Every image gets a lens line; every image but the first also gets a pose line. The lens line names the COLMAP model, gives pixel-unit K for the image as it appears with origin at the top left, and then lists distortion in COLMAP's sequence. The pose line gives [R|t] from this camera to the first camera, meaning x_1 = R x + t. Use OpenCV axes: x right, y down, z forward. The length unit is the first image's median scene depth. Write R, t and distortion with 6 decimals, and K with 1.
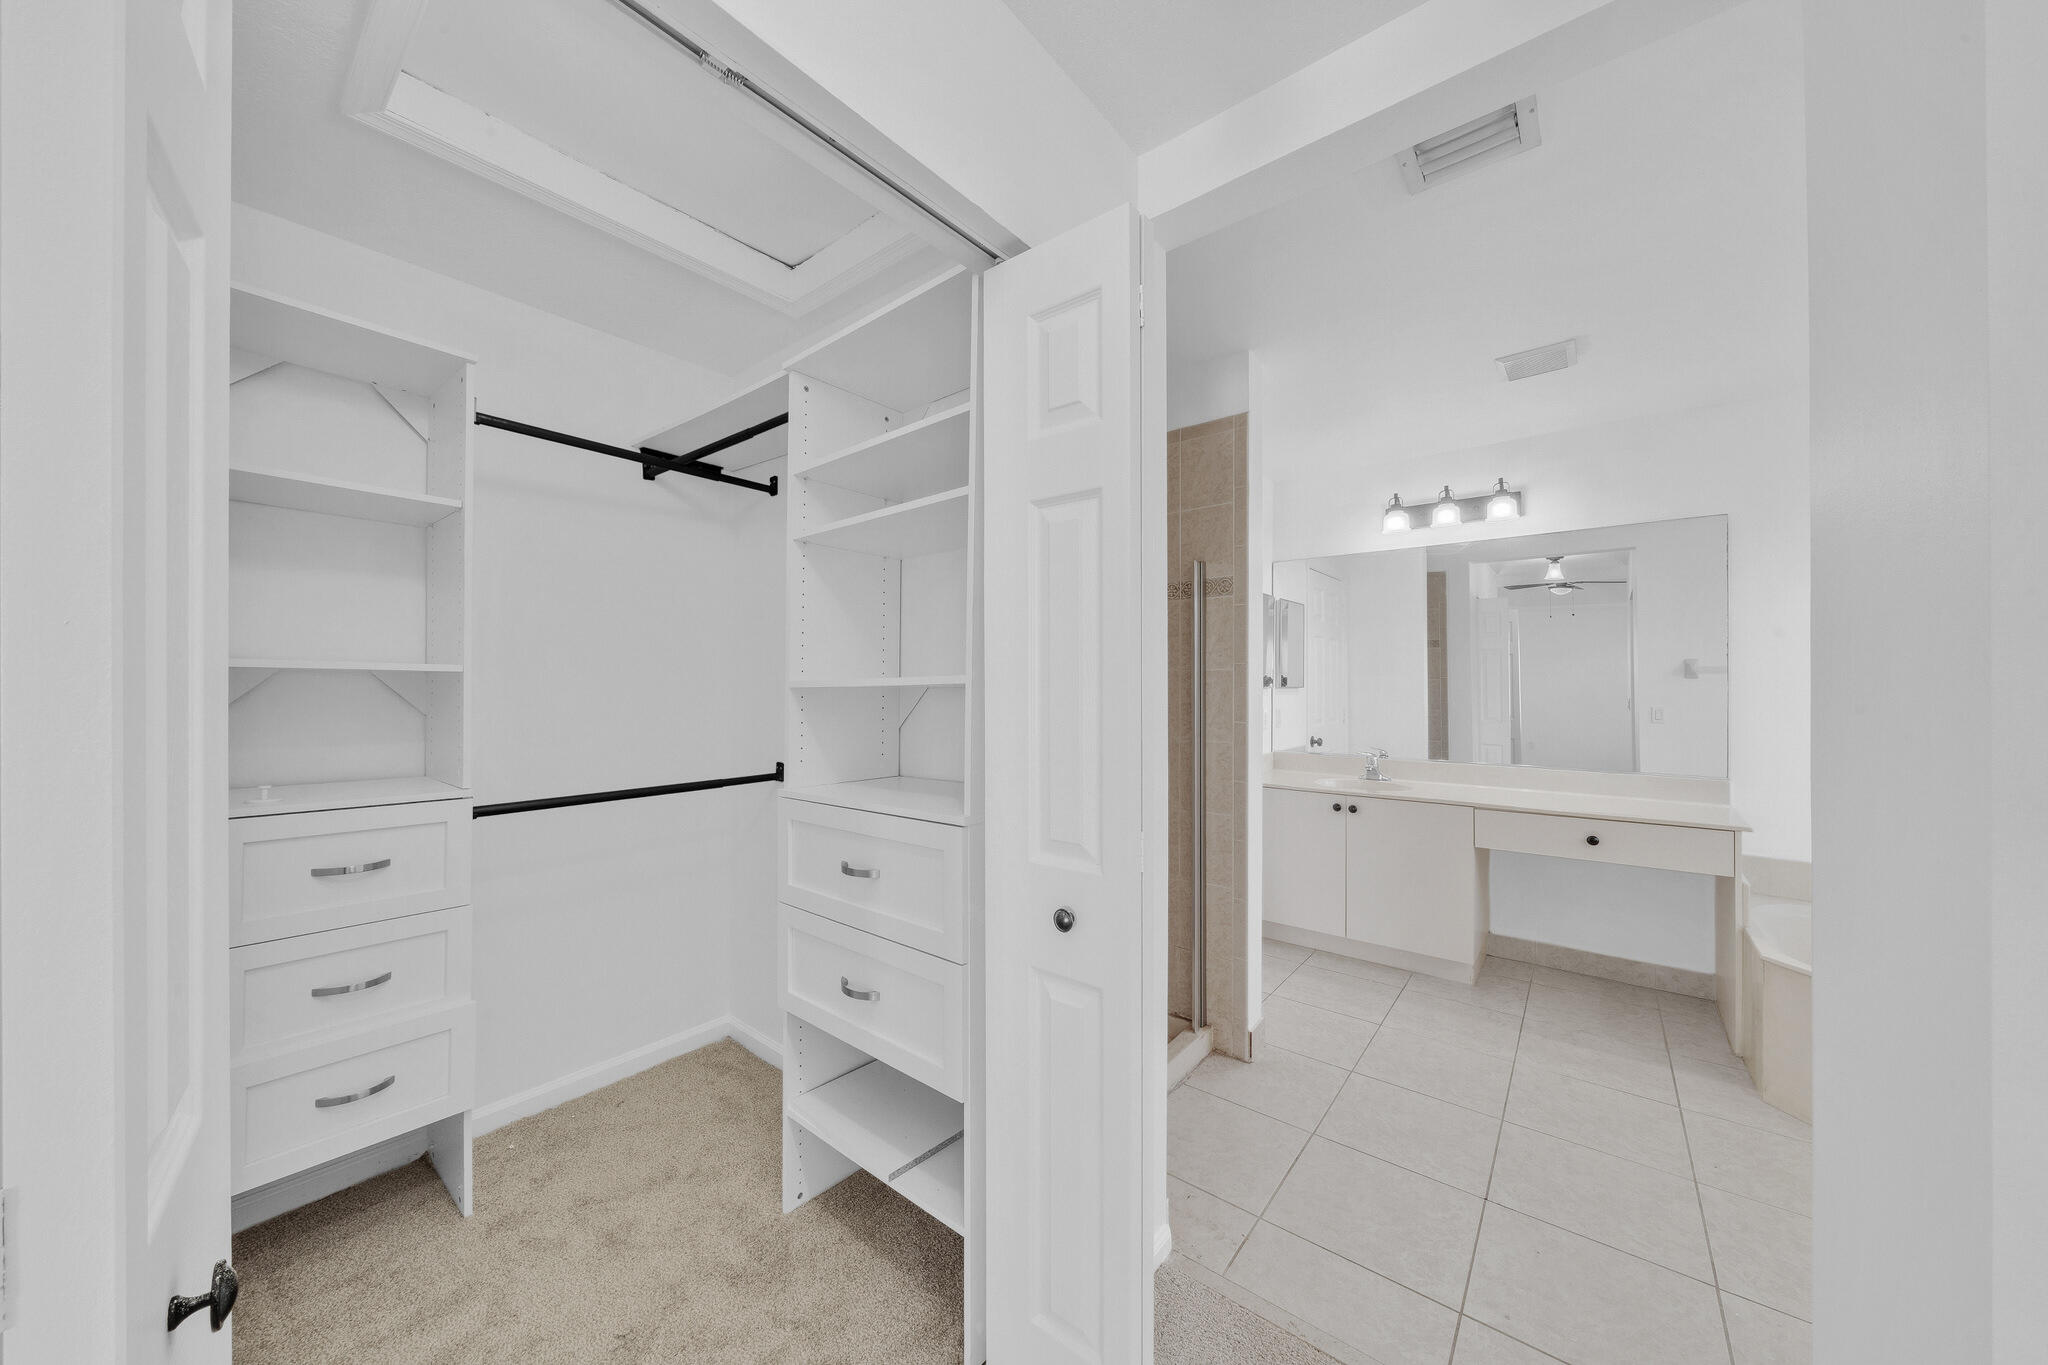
lens RADIAL K [[702.1, 0, 1023.8], [0, 702.1, 676.0], [0, 0, 1]] dist [-0.005863, 0.000665]
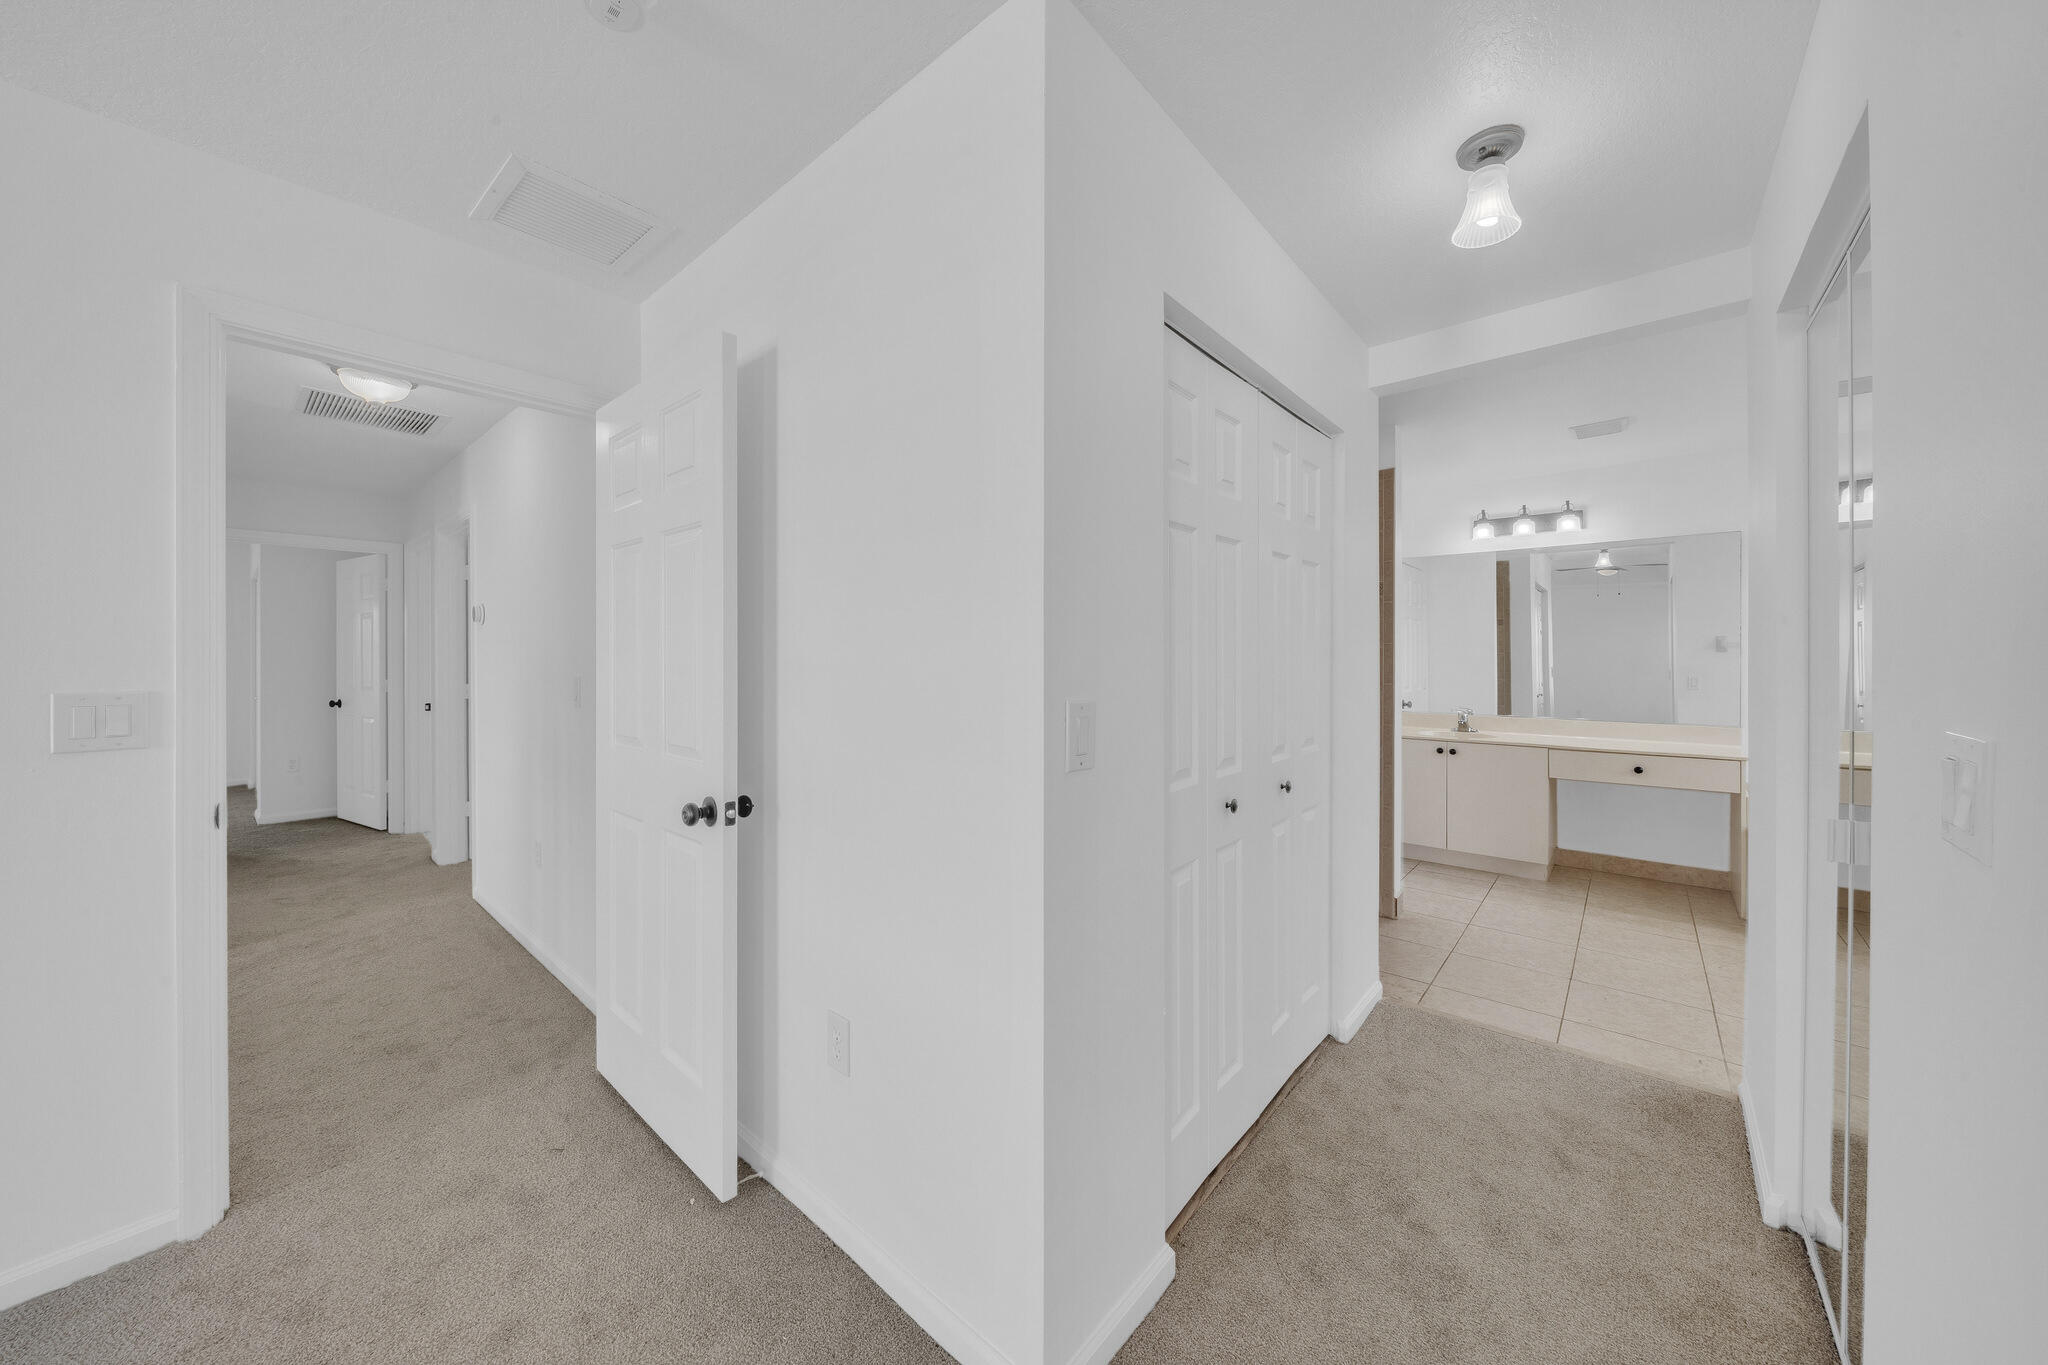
lens RADIAL K [[702.1, 0, 1036.9], [0, 702.1, 649.8], [0, 0, 1]] dist [-0.005863, 0.000665]
pose [[0.999689, 0.000401, -0.024922, -0.288518], [-0.000305, 0.999993, 0.003844, -0.007034], [0.024924, -0.003835, 0.999682, -0.347777]]
